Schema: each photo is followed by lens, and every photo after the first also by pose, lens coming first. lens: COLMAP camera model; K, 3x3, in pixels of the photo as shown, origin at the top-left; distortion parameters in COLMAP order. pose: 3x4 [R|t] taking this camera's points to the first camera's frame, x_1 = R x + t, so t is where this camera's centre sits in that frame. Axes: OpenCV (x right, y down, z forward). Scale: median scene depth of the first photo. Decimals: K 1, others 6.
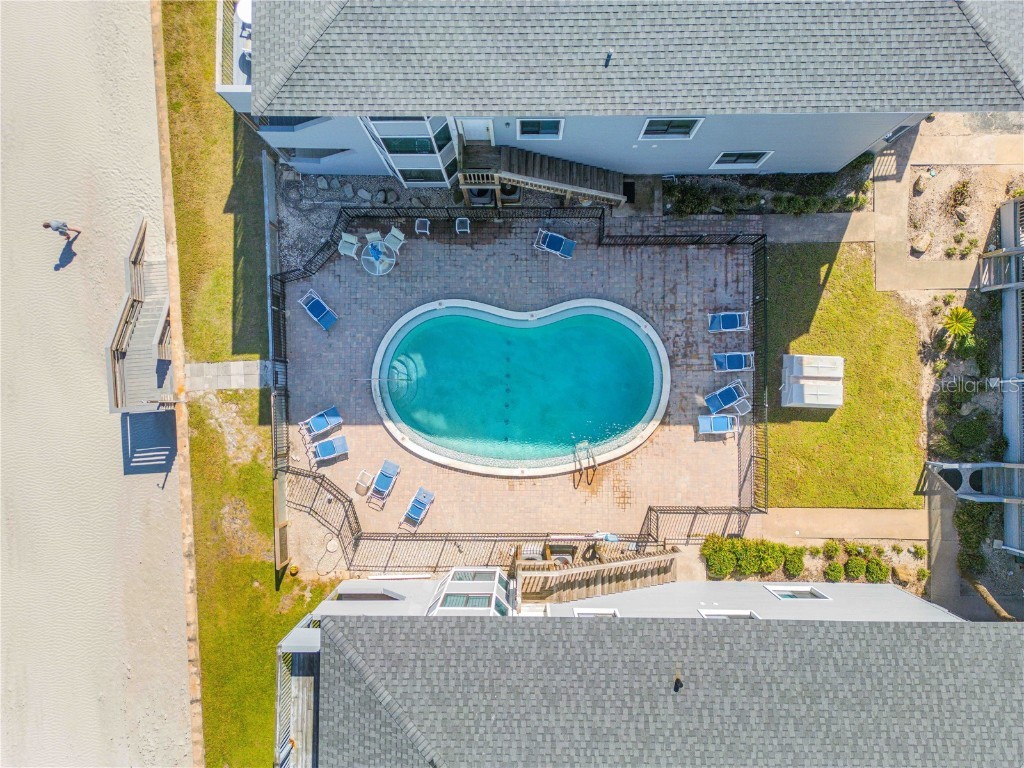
lens RADIAL K [[714.3, 0, 512.0], [0, 714.3, 384.0], [0, 0, 1]] dist [0.115417, -0.144679]
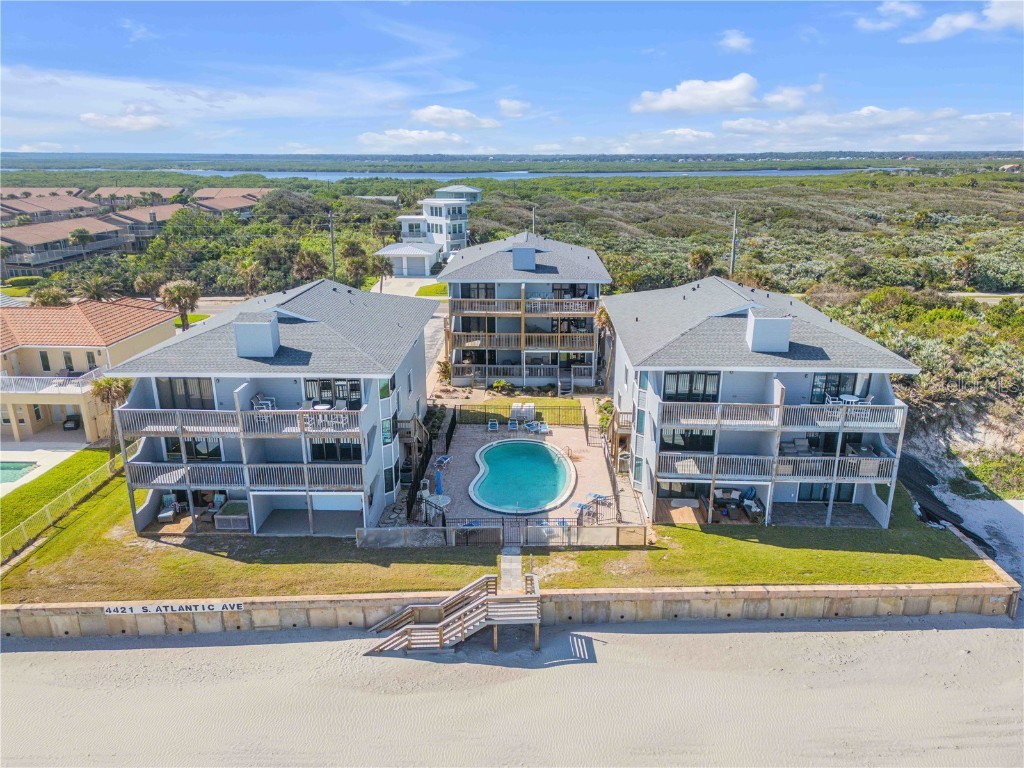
lens RADIAL K [[714.3, 0, 512.0], [0, 714.3, 384.0], [0, 0, 1]] dist [0.115417, -0.144679]
pose [[0.030887, -0.294390, 0.955186, -1.549314], [0.999278, 0.030265, -0.022985, 0.008813], [-0.022142, 0.955206, 0.295113, 0.291845]]
